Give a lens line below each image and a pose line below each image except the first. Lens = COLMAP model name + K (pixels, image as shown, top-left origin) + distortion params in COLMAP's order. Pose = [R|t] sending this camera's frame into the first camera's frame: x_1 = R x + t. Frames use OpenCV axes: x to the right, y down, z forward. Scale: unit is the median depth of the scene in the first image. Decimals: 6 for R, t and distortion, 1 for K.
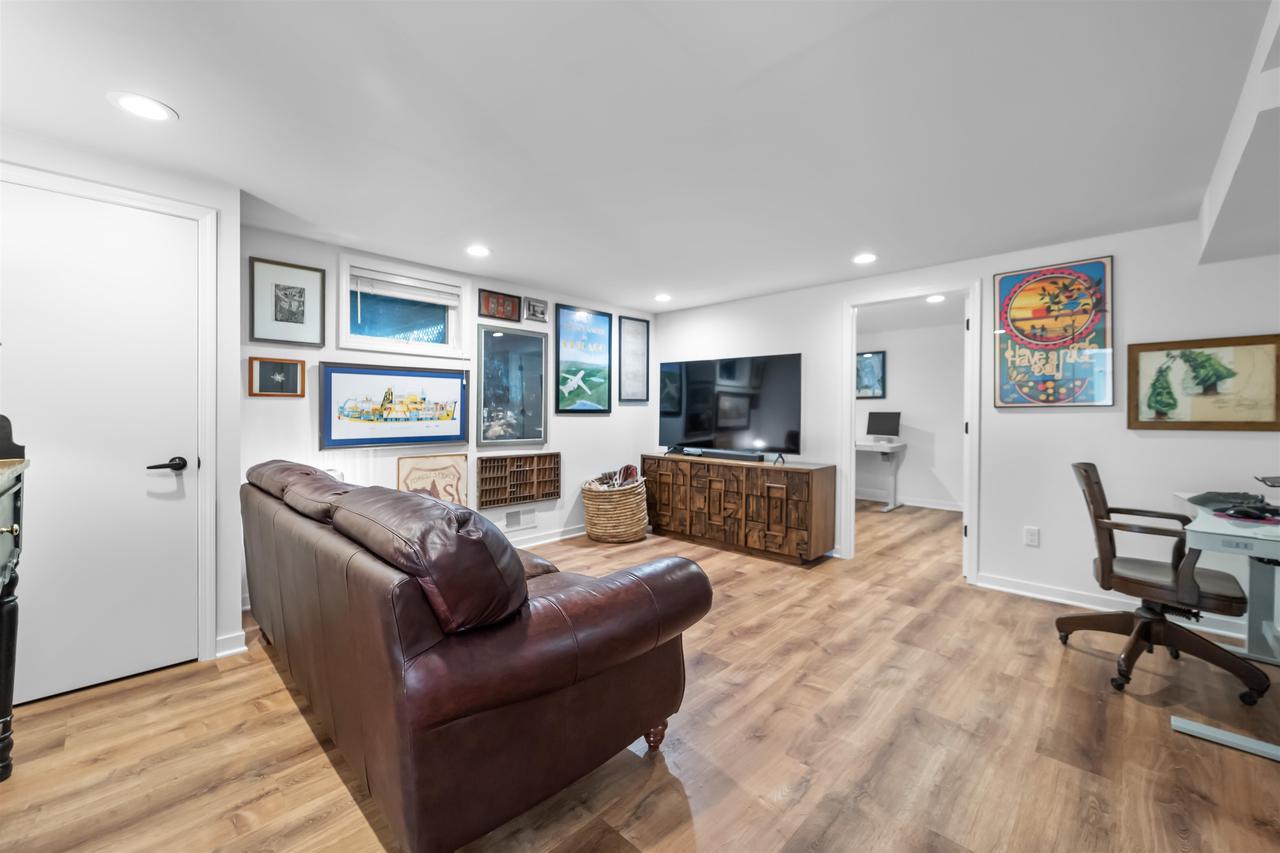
lens RADIAL K [[512.6, 0, 626.5], [0, 512.6, 414.0], [0, 0, 1]] dist [-0.000017, -0.000348]
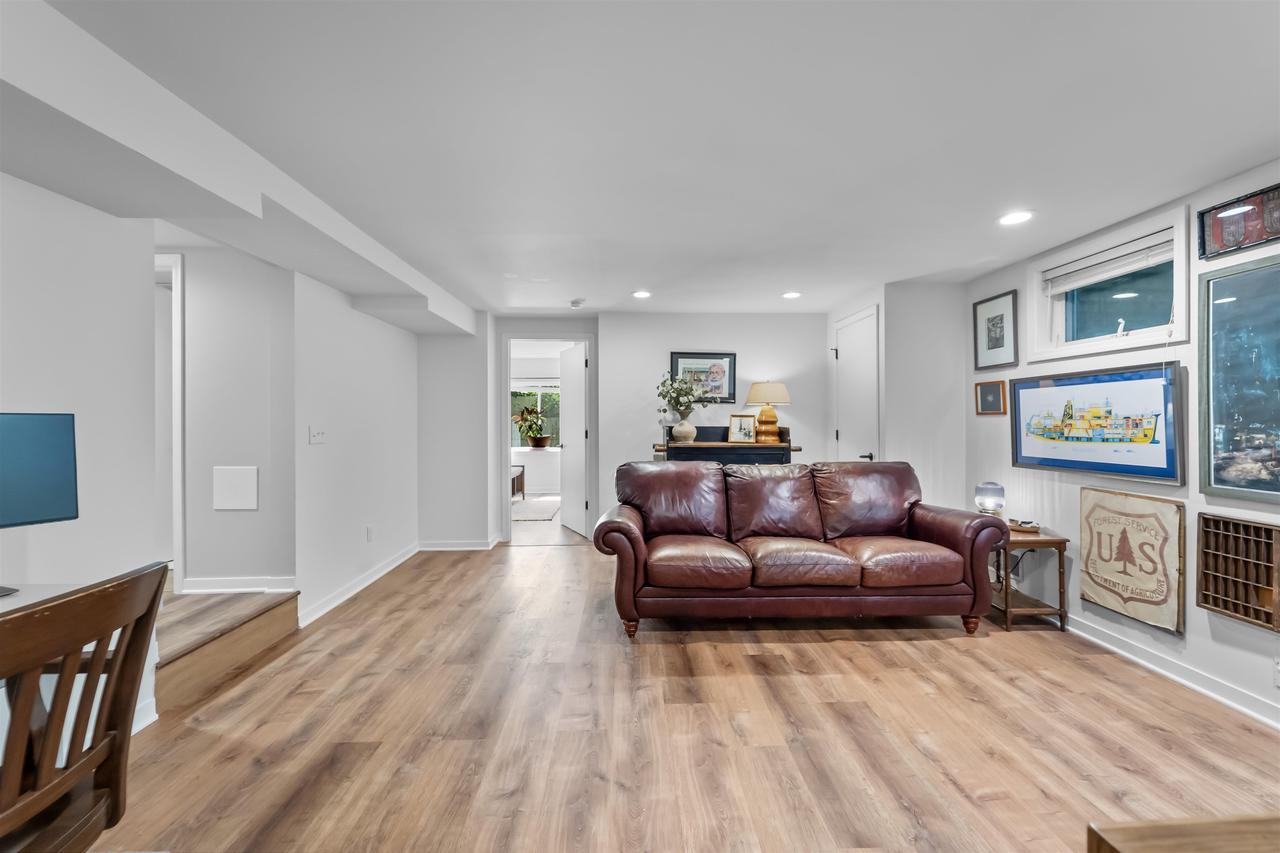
lens RADIAL K [[512.6, 0, 646.8], [0, 512.6, 417.2], [0, 0, 1]] dist [-0.000017, -0.000348]
pose [[-0.681896, -0.011304, -0.731362, 0.555808], [-0.010399, 0.999929, -0.005759, -0.010606], [0.731375, 0.003678, -0.681966, 0.976664]]
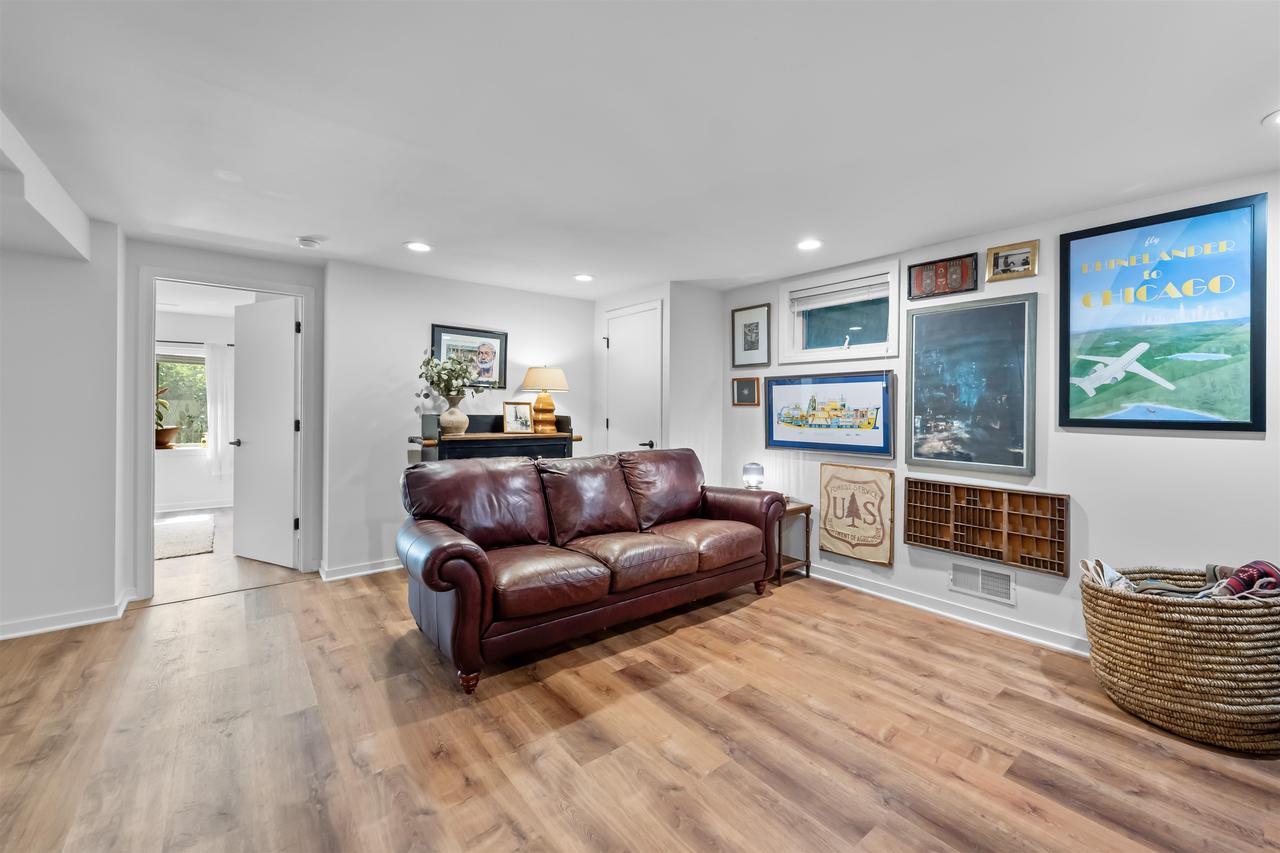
lens RADIAL K [[512.6, 0, 652.1], [0, 512.6, 407.3], [0, 0, 1]] dist [-0.000017, -0.000348]
pose [[-0.110035, -0.009387, -0.993883, 0.570010], [-0.017937, 0.999811, -0.007457, -0.011898], [0.993766, 0.017007, -0.110183, 0.721441]]
